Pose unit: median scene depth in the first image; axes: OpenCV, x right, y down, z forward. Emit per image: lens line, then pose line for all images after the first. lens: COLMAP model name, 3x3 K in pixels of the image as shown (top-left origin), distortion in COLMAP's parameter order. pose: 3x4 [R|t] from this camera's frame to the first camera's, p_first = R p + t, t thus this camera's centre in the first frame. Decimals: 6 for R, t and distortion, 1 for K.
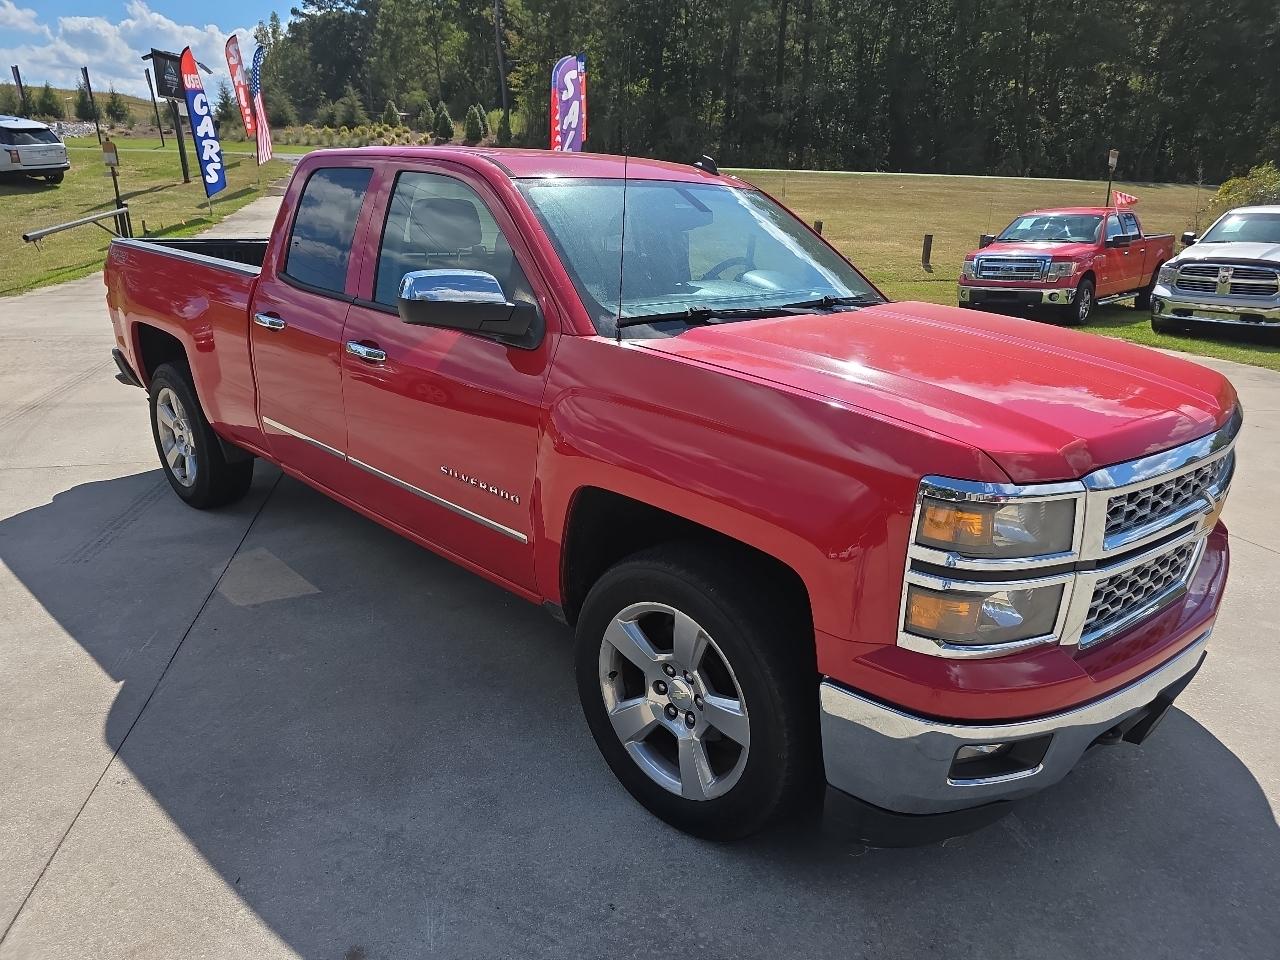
lens RADIAL K [[864.9, 0, 640.0], [0, 864.9, 480.0], [0, 0, 1]] dist [0.035531, -0.025326]
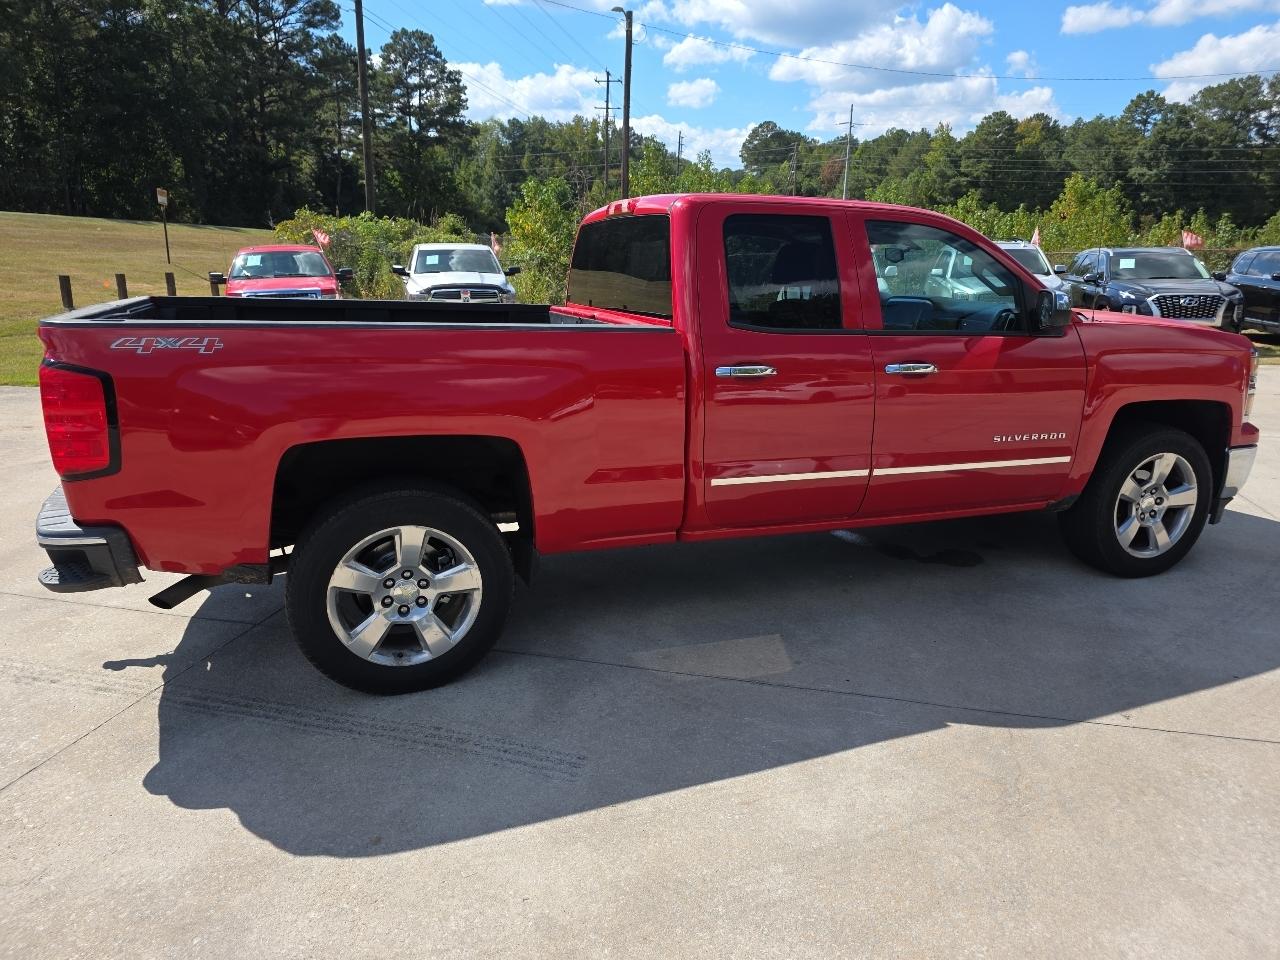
lens RADIAL K [[864.9, 0, 640.0], [0, 864.9, 480.0], [0, 0, 1]] dist [0.035531, -0.025326]
pose [[0.434456, -0.243666, 0.867107, -0.079915], [0.276308, 0.952348, 0.129178, -0.013487], [-0.857264, 0.183467, 0.481080, 0.040139]]
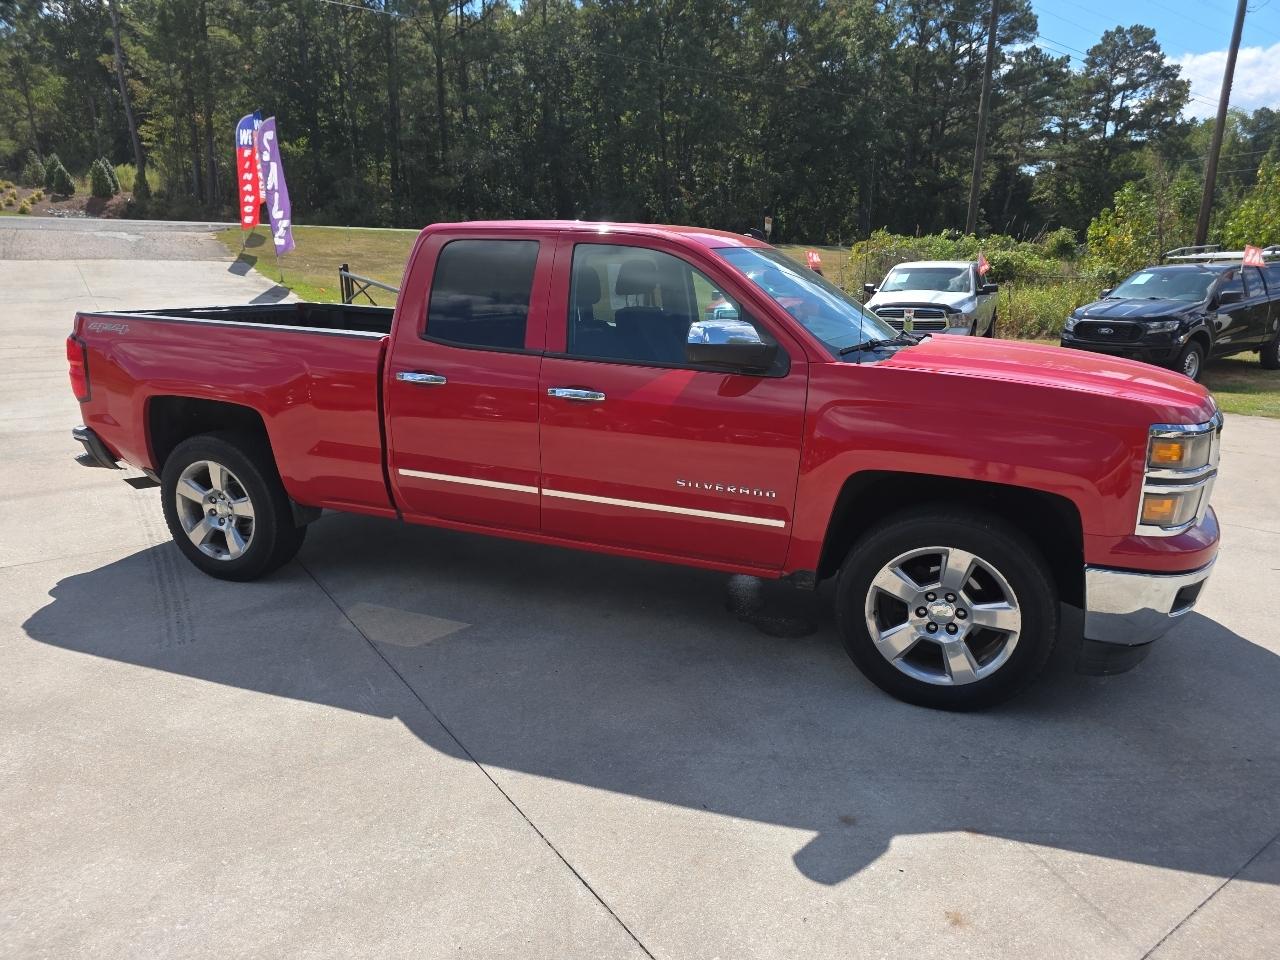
lens RADIAL K [[865.5, 0, 640.3], [0, 865.5, 489.6], [0, 0, 1]] dist [0.032372, -0.021546]
pose [[0.928235, -0.106520, 0.356418, -0.034404], [0.125410, 0.991644, -0.030246, 0.001321], [-0.350218, 0.072773, 0.933837, -0.005777]]
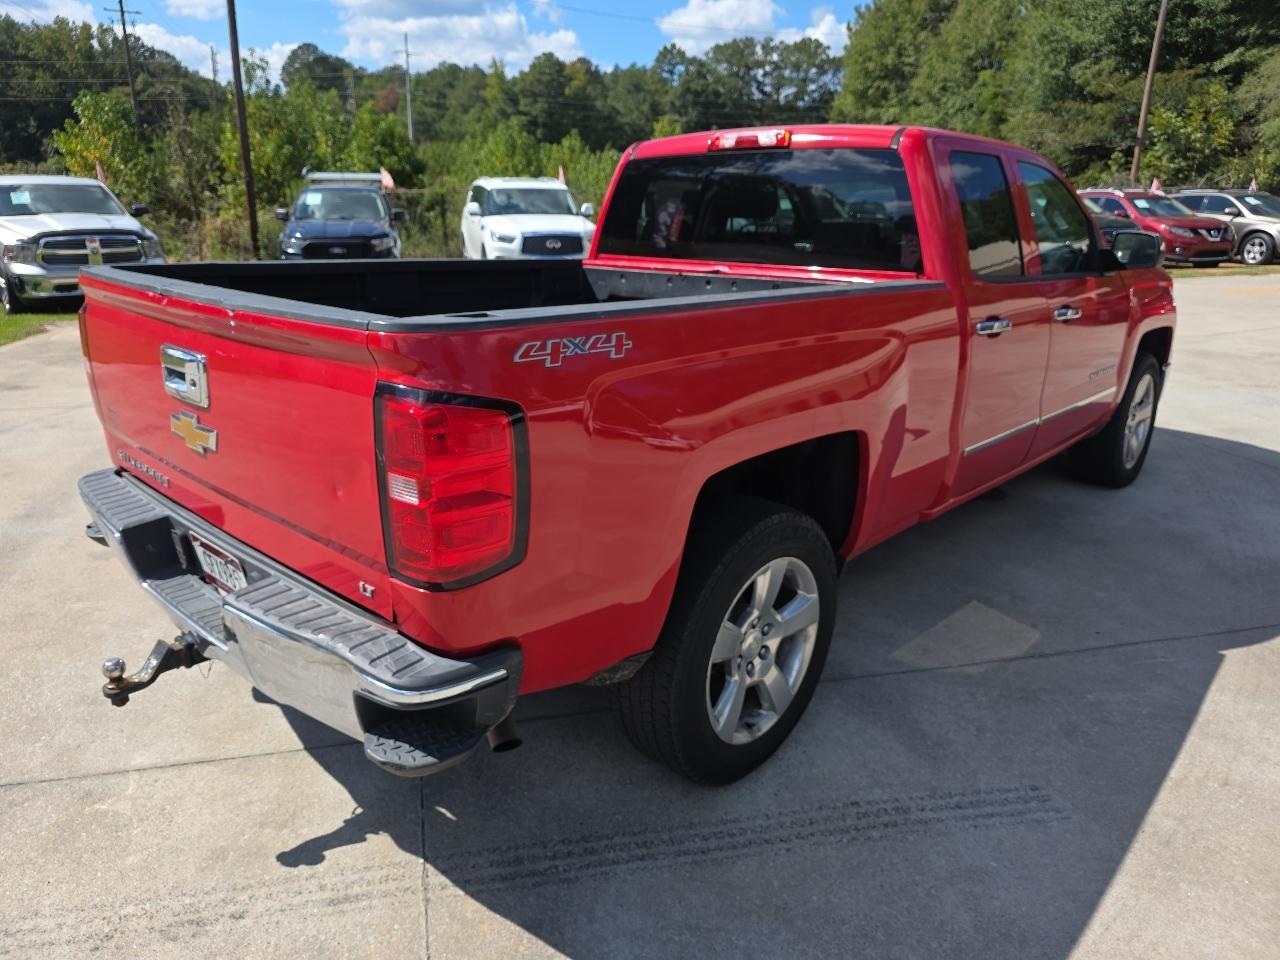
lens RADIAL K [[878.5, 0, 639.0], [0, 878.5, 476.5], [0, 0, 1]] dist [0.014403, -0.007668]
pose [[-0.028388, -0.323742, 0.945719, -0.078166], [0.294993, 0.901251, 0.317374, -0.026054], [-0.955078, 0.287990, 0.069917, 0.079522]]
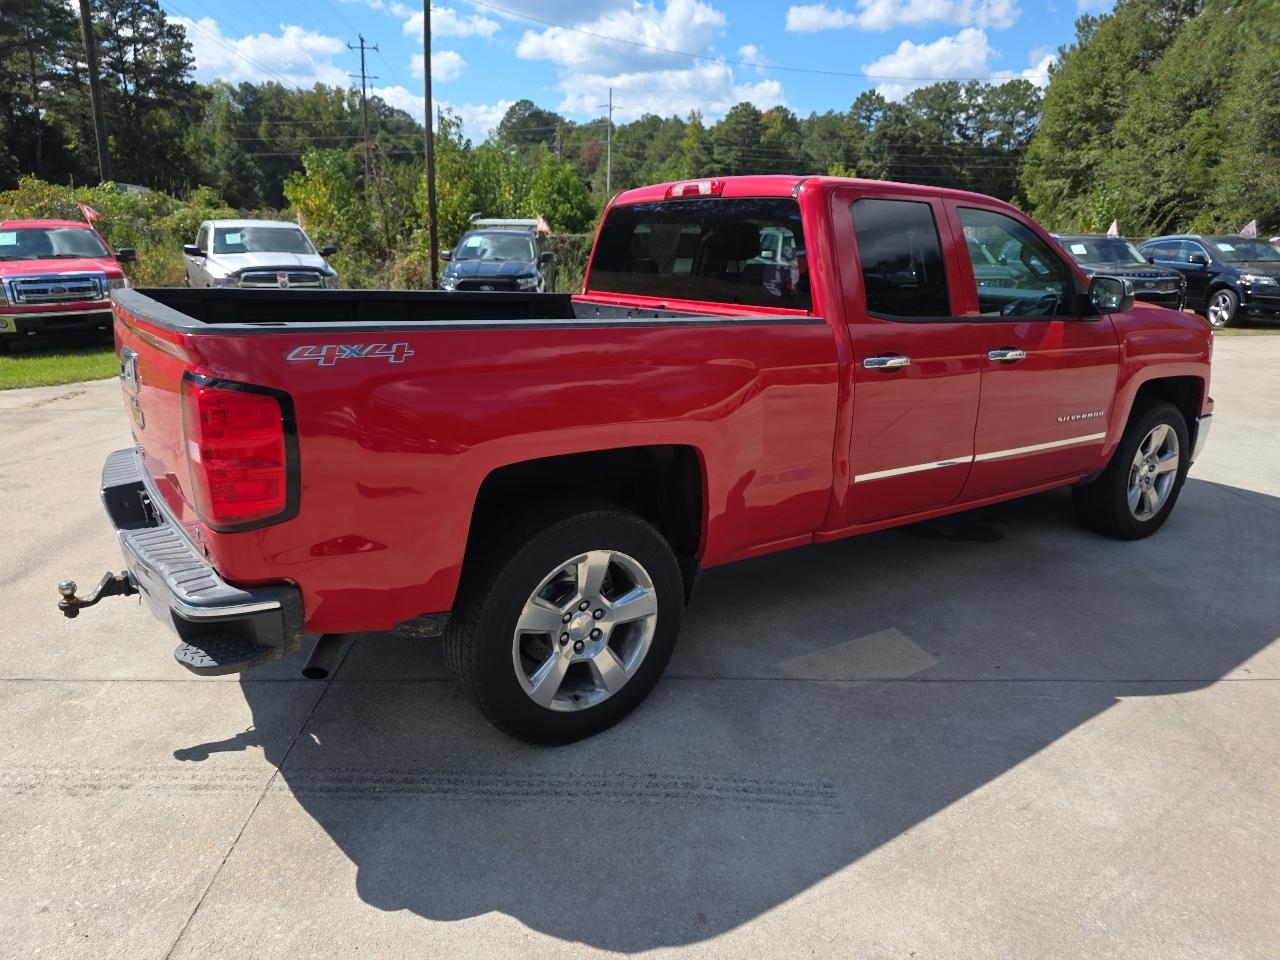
lens RADIAL K [[868.6, 0, 639.1], [0, 868.6, 483.8], [0, 0, 1]] dist [0.035643, -0.030327]
pose [[0.182768, -0.283761, 0.941316, -0.083114], [0.288660, 0.930733, 0.224524, -0.020878], [-0.939825, 0.230685, 0.252019, 0.062948]]
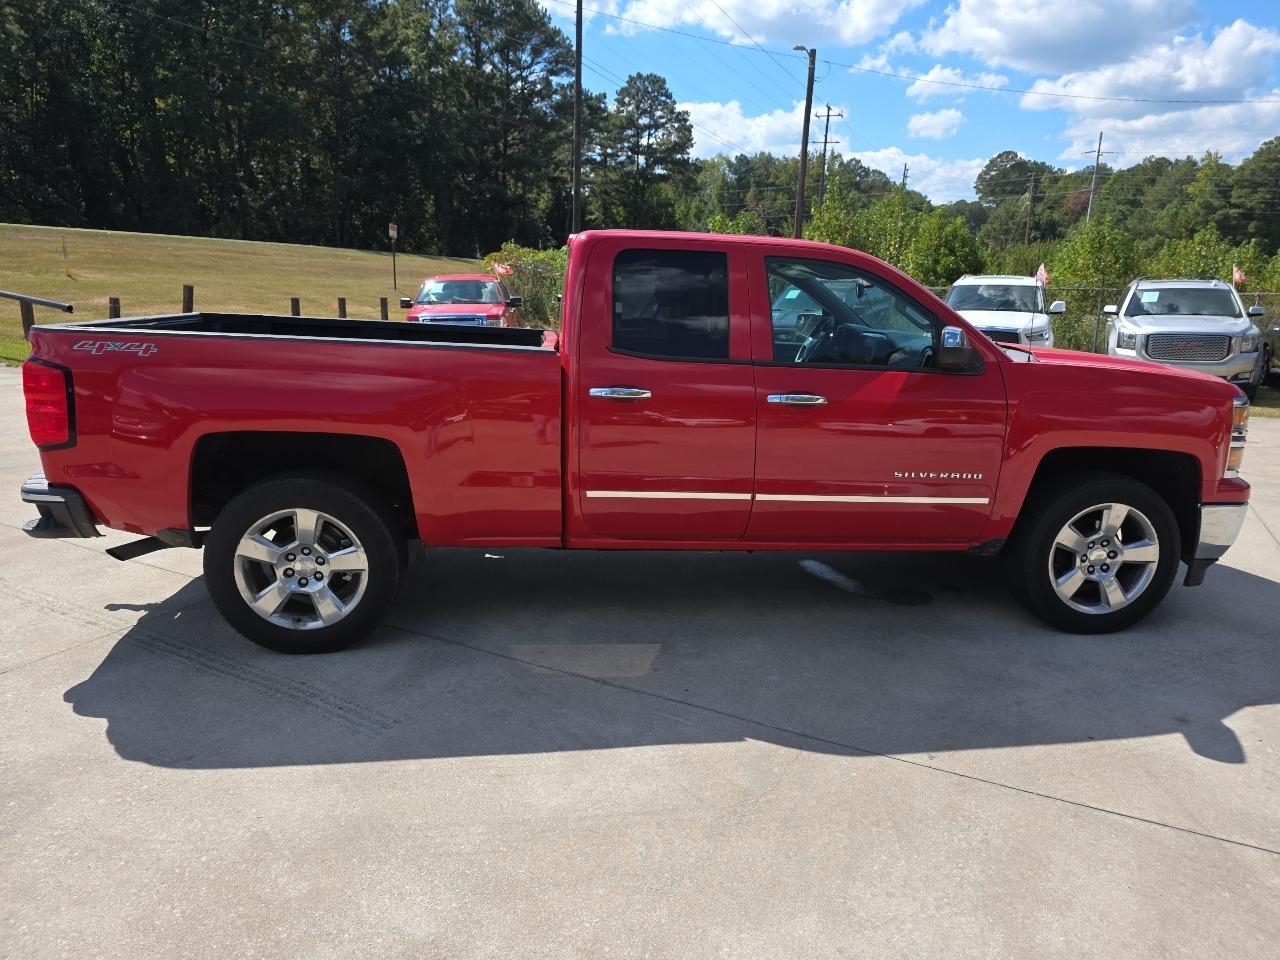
lens RADIAL K [[865.4, 0, 648.2], [0, 865.4, 480.7], [0, 0, 1]] dist [0.040633, -0.035083]
pose [[0.636856, -0.176671, 0.750467, -0.071763], [0.225440, 0.973521, 0.037870, -0.006794], [-0.737286, 0.145068, 0.659822, 0.018945]]
